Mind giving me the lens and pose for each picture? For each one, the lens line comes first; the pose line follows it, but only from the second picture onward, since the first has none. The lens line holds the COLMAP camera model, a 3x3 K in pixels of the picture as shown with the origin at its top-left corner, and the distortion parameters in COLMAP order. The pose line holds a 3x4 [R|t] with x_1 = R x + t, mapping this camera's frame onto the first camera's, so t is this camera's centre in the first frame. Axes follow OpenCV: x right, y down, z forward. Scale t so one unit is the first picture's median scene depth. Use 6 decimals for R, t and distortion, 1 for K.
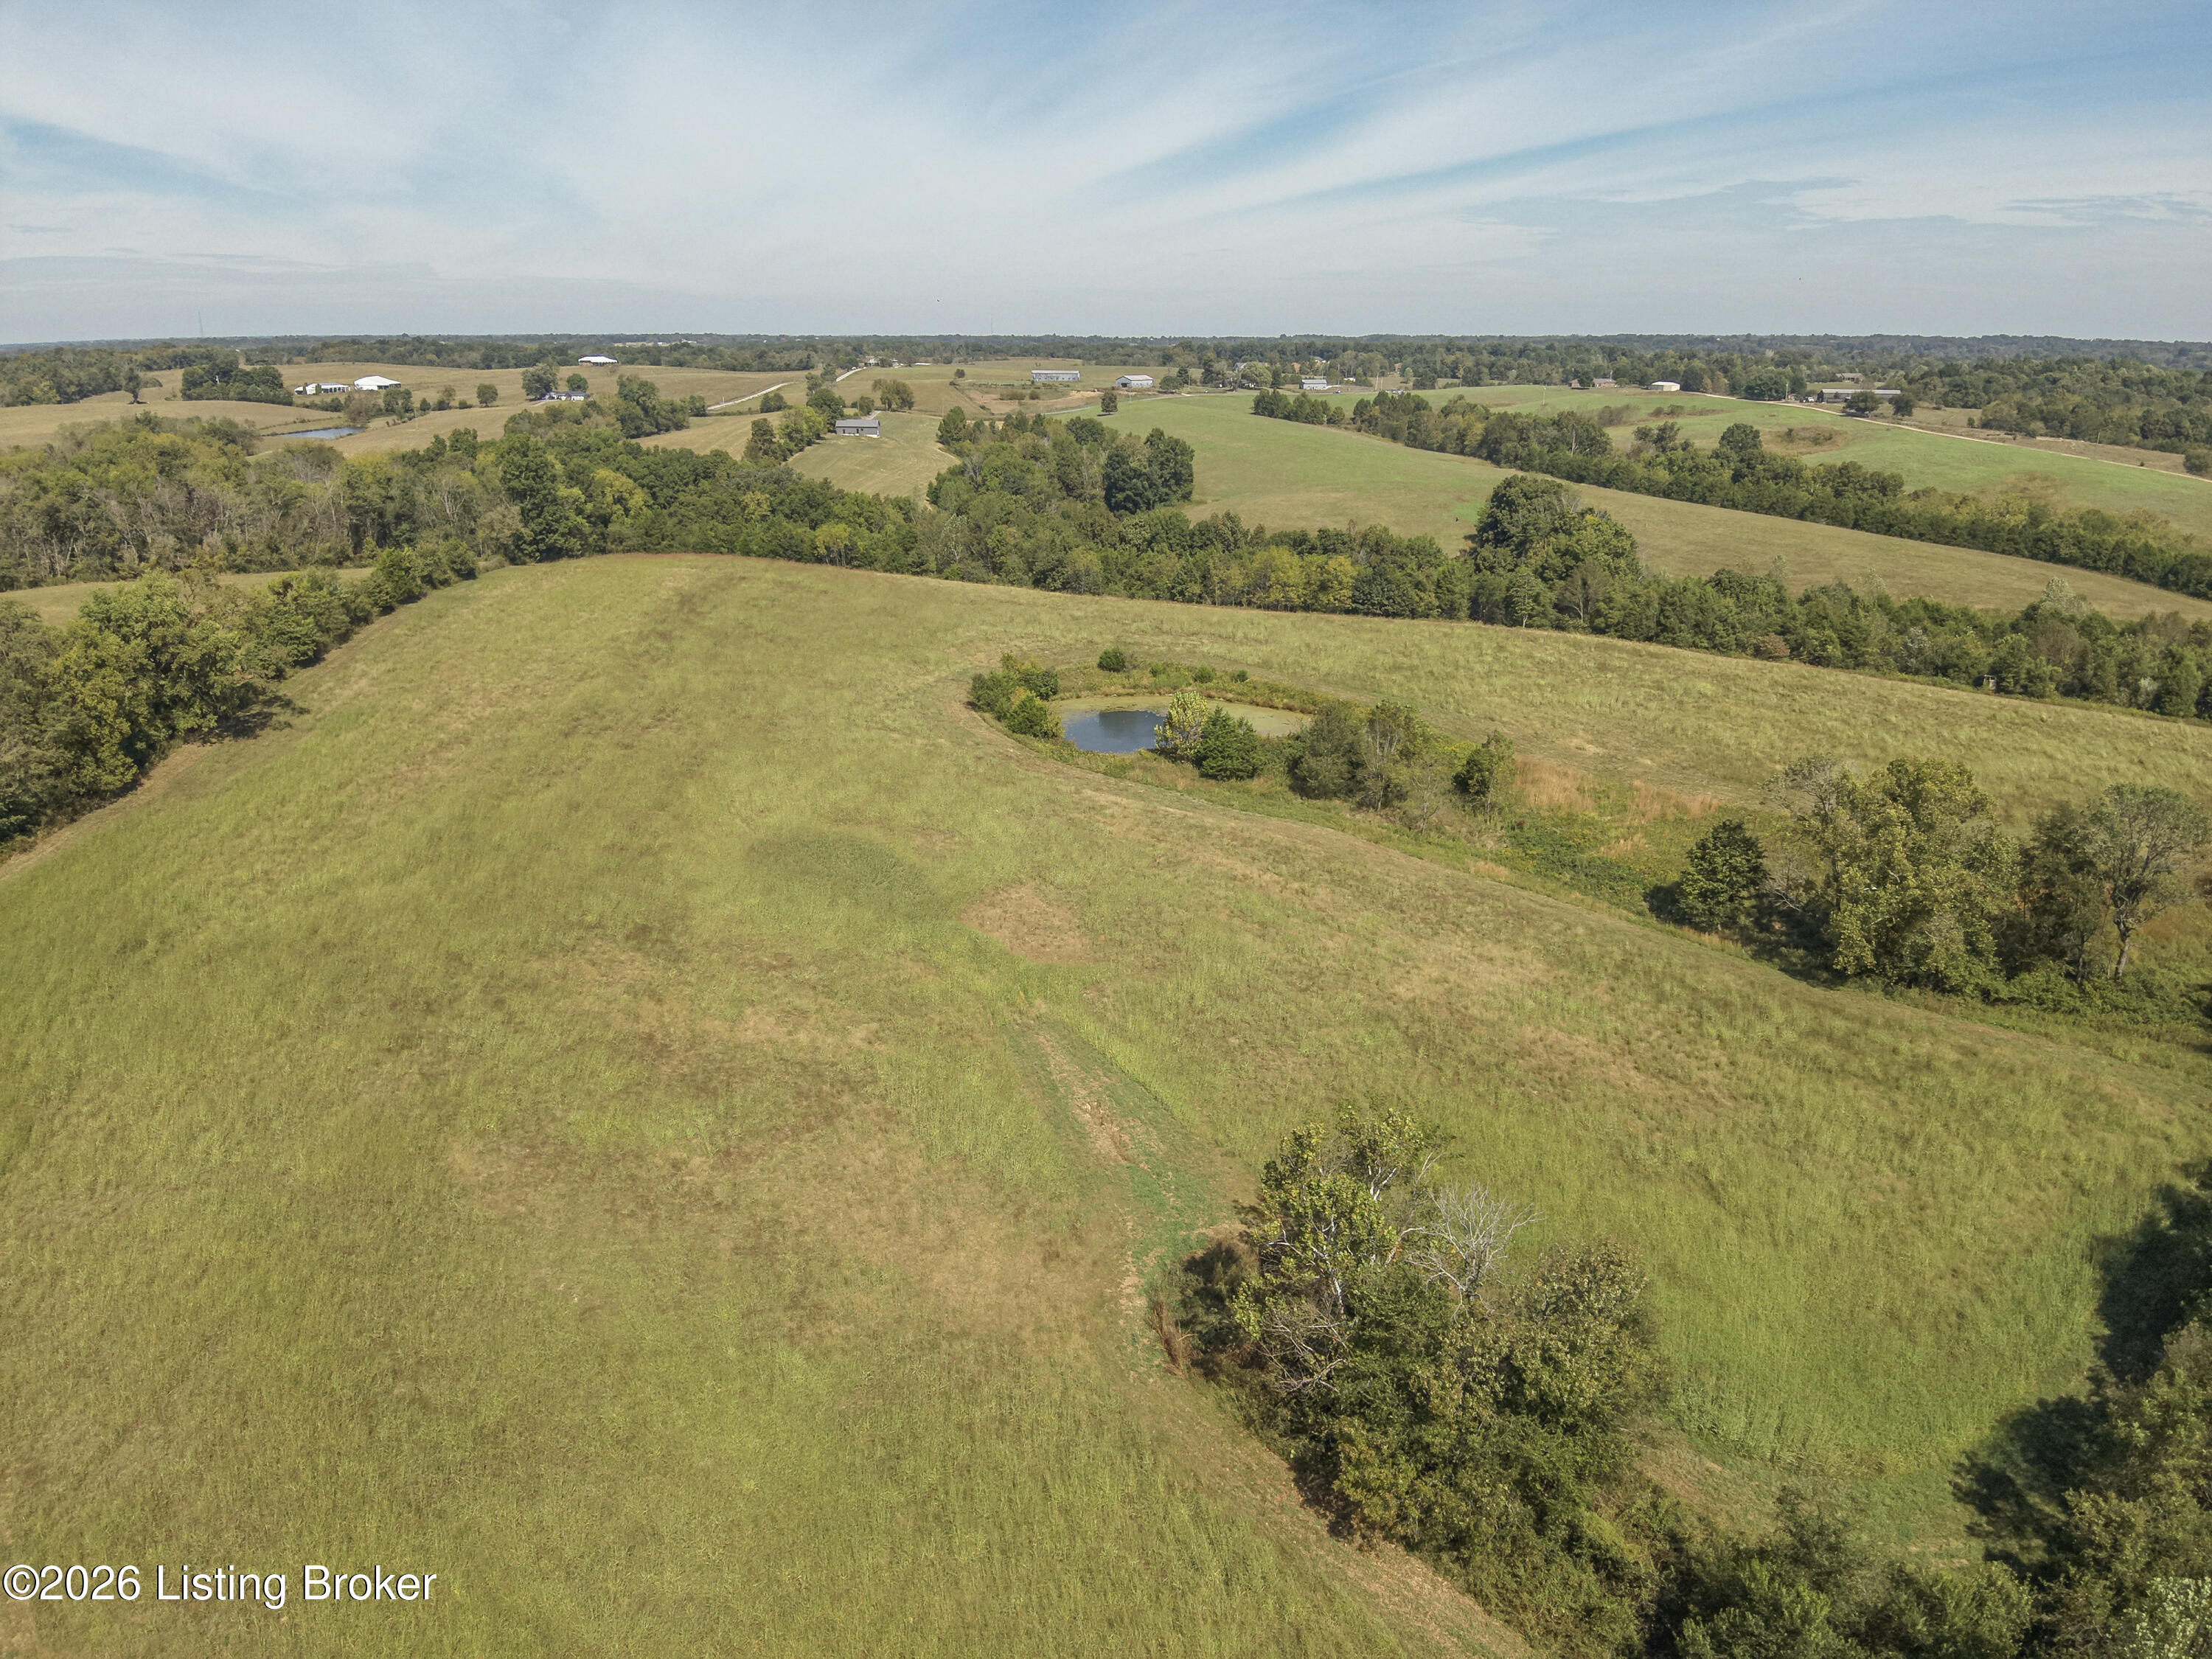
lens RADIAL K [[1635.8, 0, 1117.9], [0, 1635.8, 850.0], [0, 0, 1]] dist [0.080948, -0.173550]
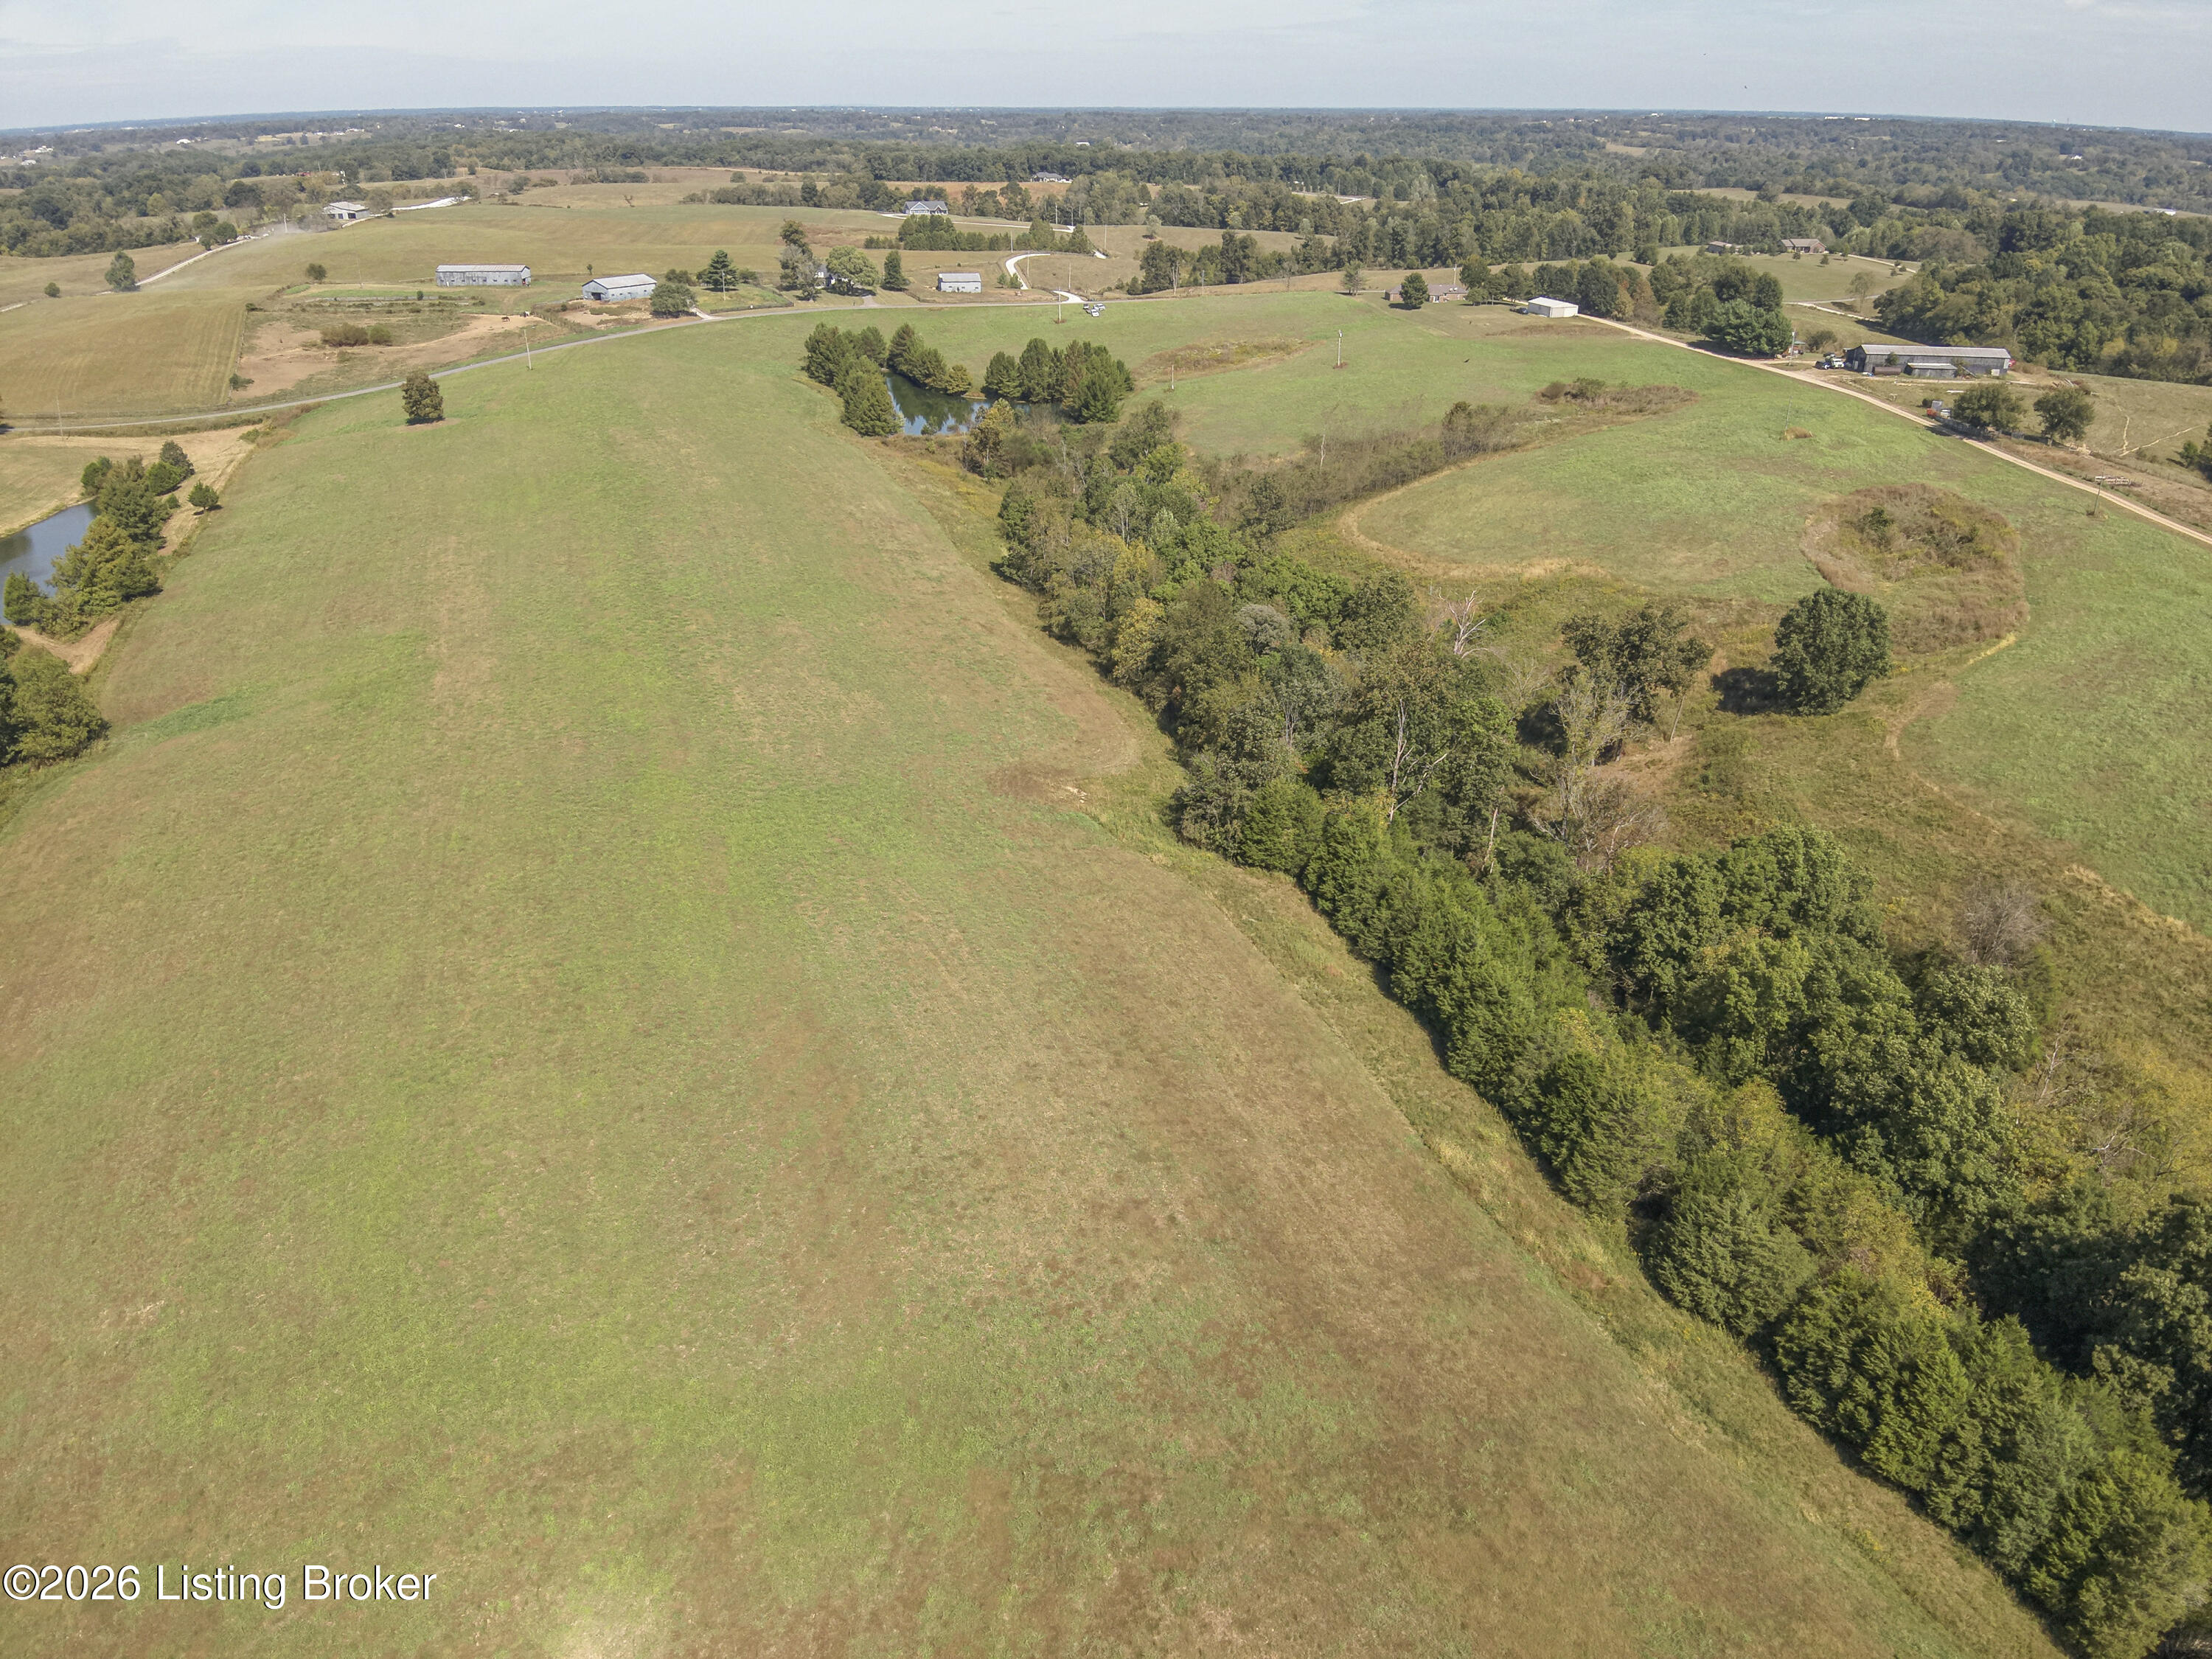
lens RADIAL K [[1635.8, 0, 1126.3], [0, 1635.8, 847.9], [0, 0, 1]] dist [0.080948, -0.173550]
pose [[0.993415, -0.046841, 0.104556, 0.135098], [0.033902, 0.991917, 0.122272, -0.193170], [-0.109439, -0.117922, 0.986974, 0.493498]]
